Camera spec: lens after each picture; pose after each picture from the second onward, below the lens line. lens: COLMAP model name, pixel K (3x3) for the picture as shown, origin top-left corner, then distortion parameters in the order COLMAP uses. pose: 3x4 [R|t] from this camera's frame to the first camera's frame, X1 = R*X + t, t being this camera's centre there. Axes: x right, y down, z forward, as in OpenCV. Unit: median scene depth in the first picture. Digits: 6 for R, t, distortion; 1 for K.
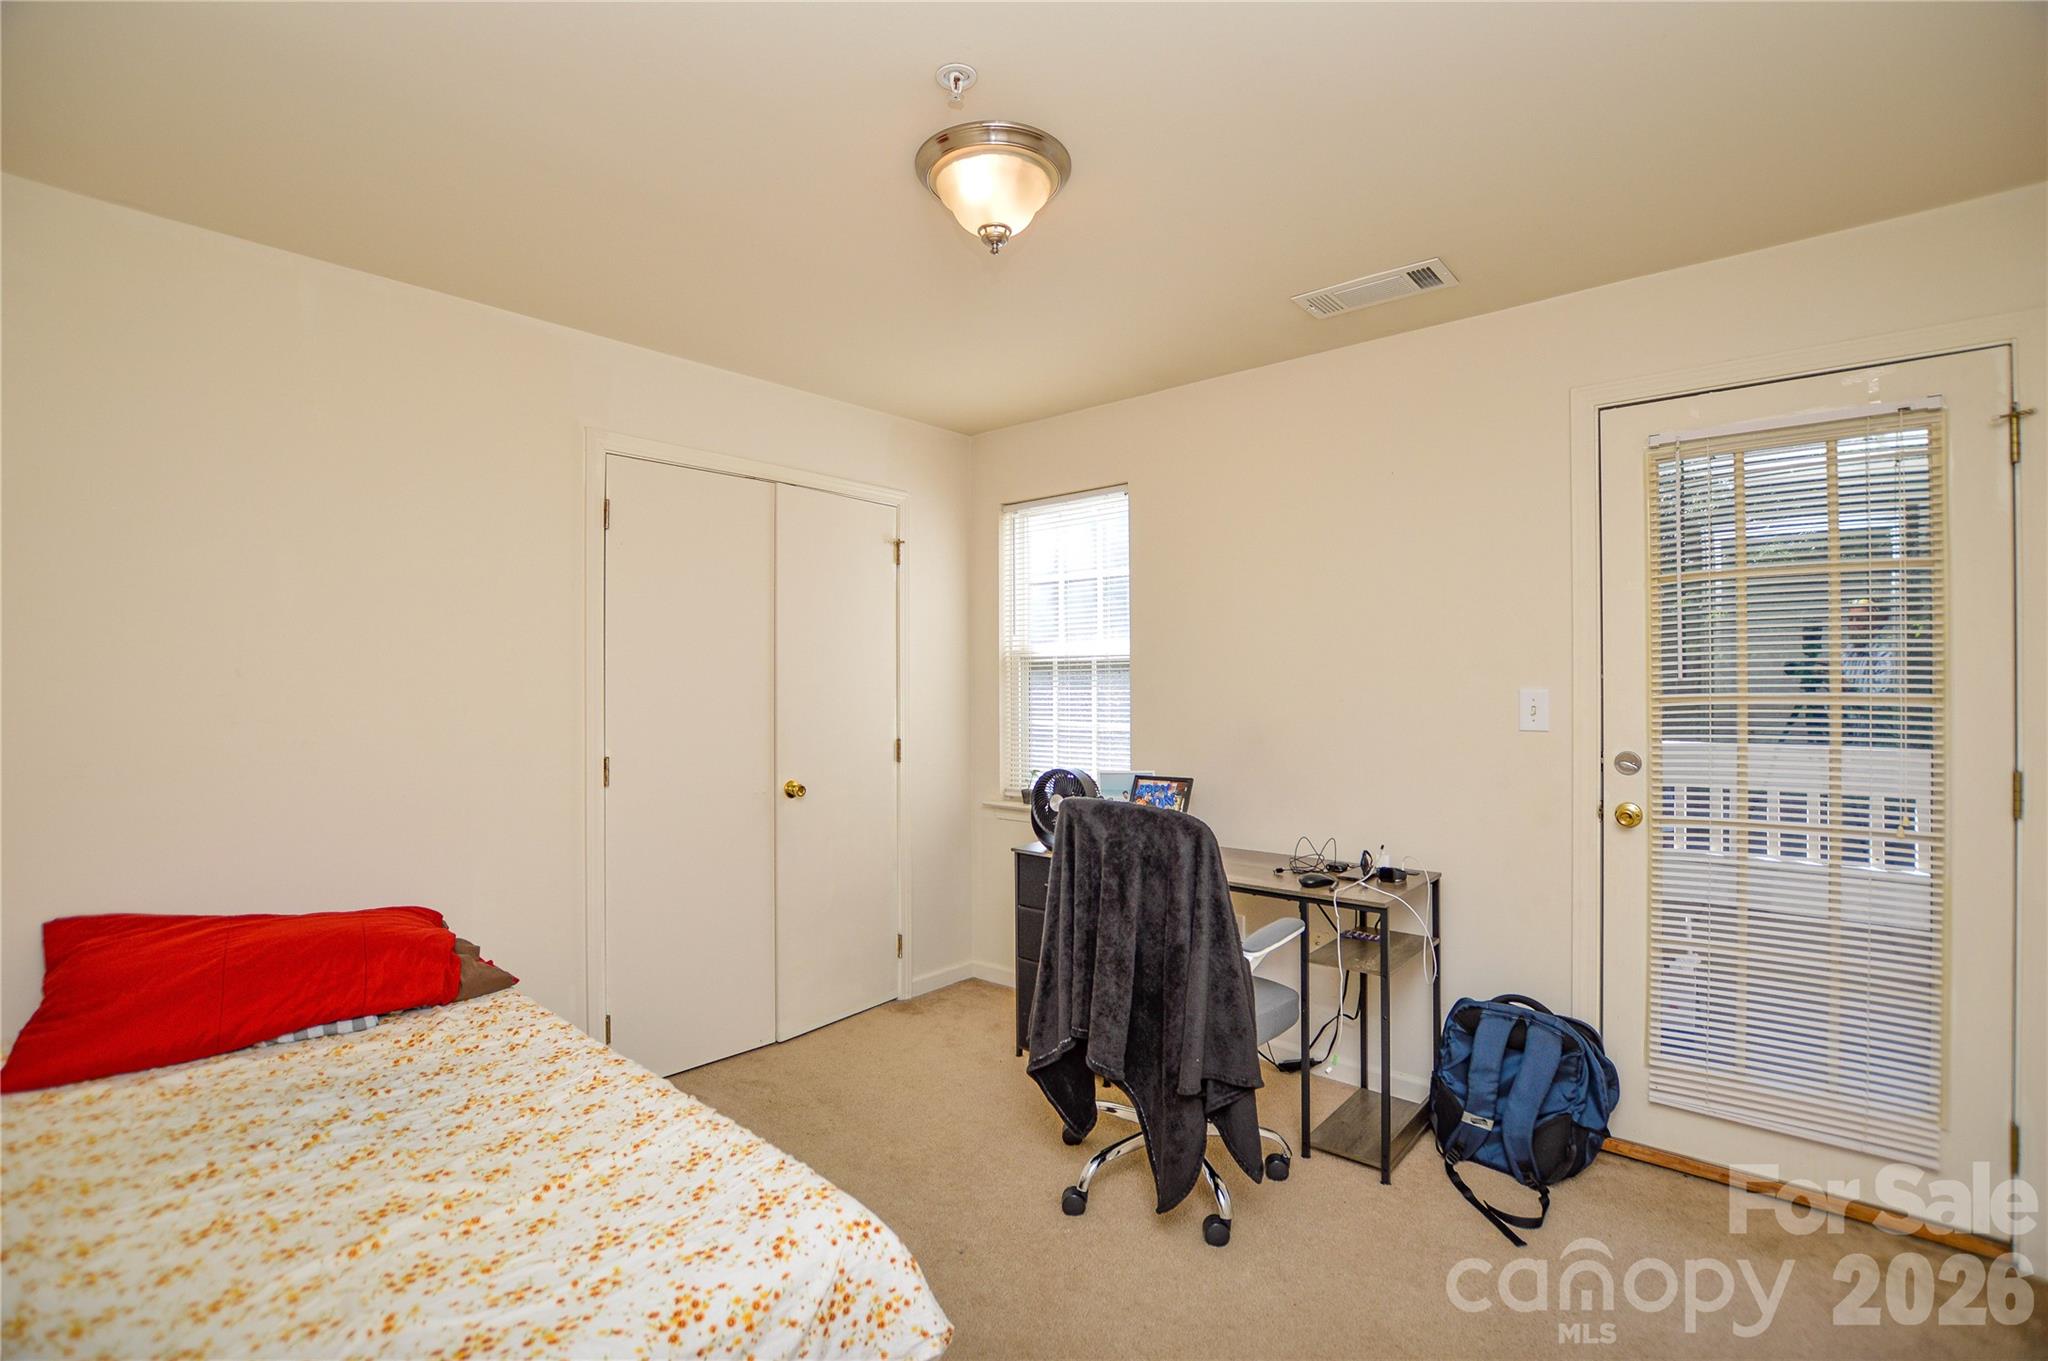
lens RADIAL K [[934.4, 0, 1024.0], [0, 934.4, 680.5], [0, 0, 1]] dist [-0.028769, 0.000237]
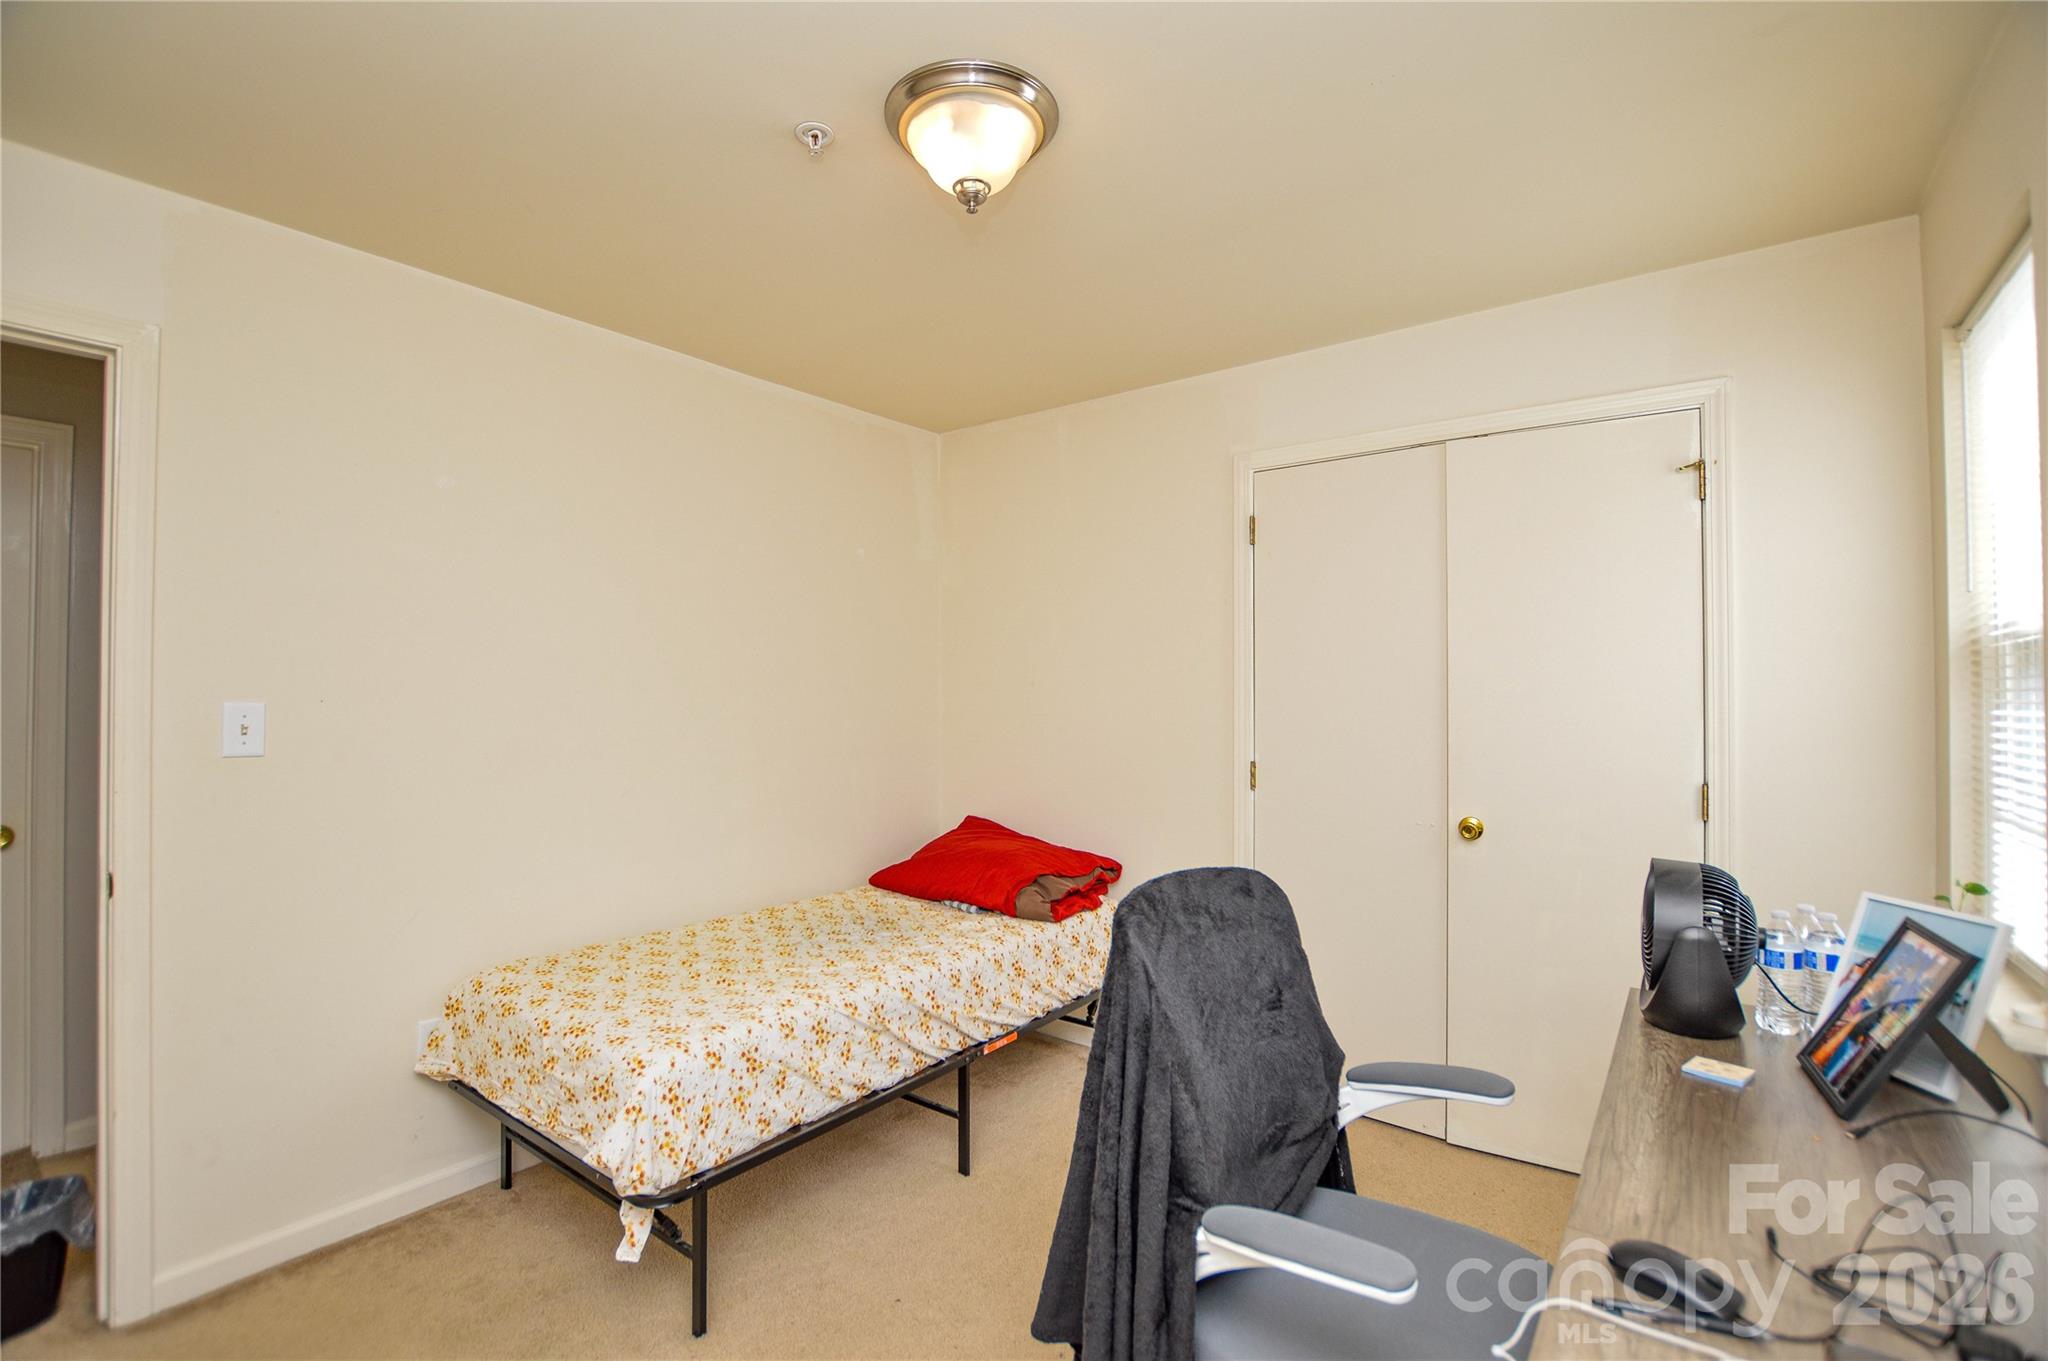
lens RADIAL K [[934.4, 0, 1024.0], [0, 934.4, 680.5], [0, 0, 1]] dist [-0.028769, 0.000237]
pose [[0.050488, -0.003831, -0.998717, 0.859282], [-0.000549, 0.999992, -0.003864, -0.005306], [0.998725, 0.000744, 0.050486, 1.006331]]
